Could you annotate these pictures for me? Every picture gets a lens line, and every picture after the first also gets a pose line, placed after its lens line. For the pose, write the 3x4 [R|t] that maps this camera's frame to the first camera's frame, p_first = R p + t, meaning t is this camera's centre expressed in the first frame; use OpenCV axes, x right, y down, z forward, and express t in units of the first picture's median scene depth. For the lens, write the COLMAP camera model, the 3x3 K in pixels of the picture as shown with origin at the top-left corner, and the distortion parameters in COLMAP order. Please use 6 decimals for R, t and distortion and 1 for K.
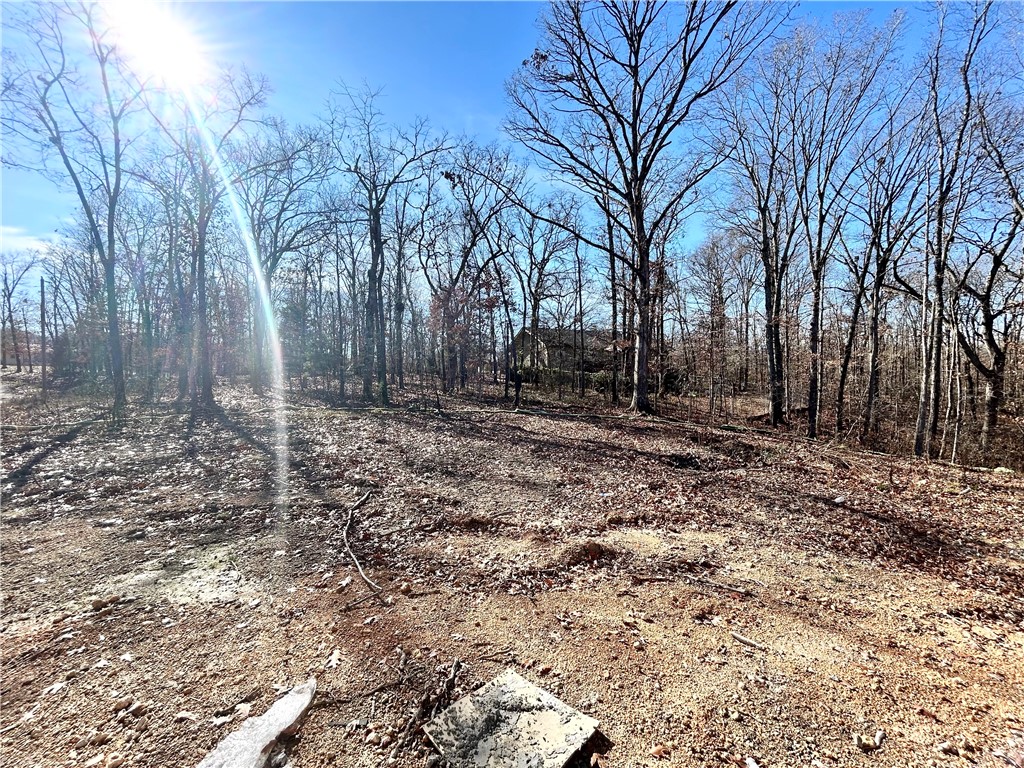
lens RADIAL K [[413.0, 0, 502.5], [0, 413.0, 383.9], [0, 0, 1]] dist [-0.007310, 0.000323]
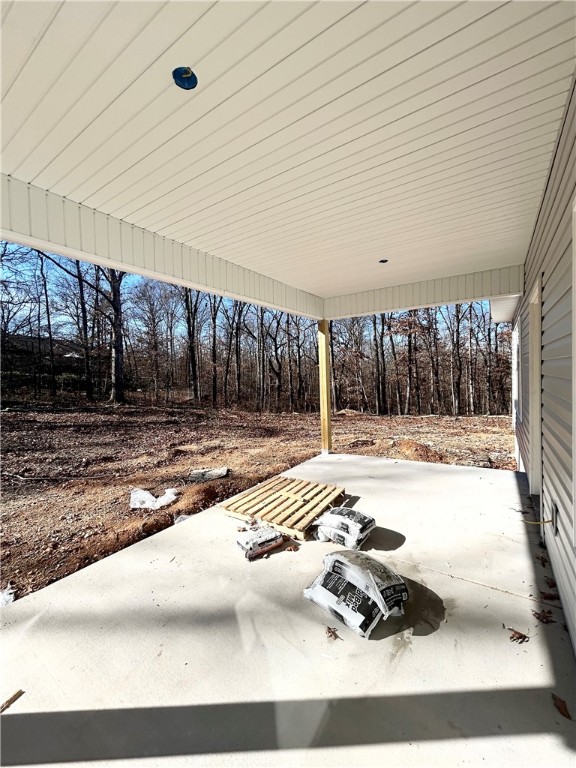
lens RADIAL K [[309.8, 0, 289.8], [0, 309.8, 385.0], [0, 0, 1]] dist [-0.007310, 0.000323]
pose [[0.608154, -0.034231, 0.793081, -0.091649], [0.029165, 0.999359, 0.020770, 0.001874], [-0.793283, 0.010499, 0.608762, -0.066851]]
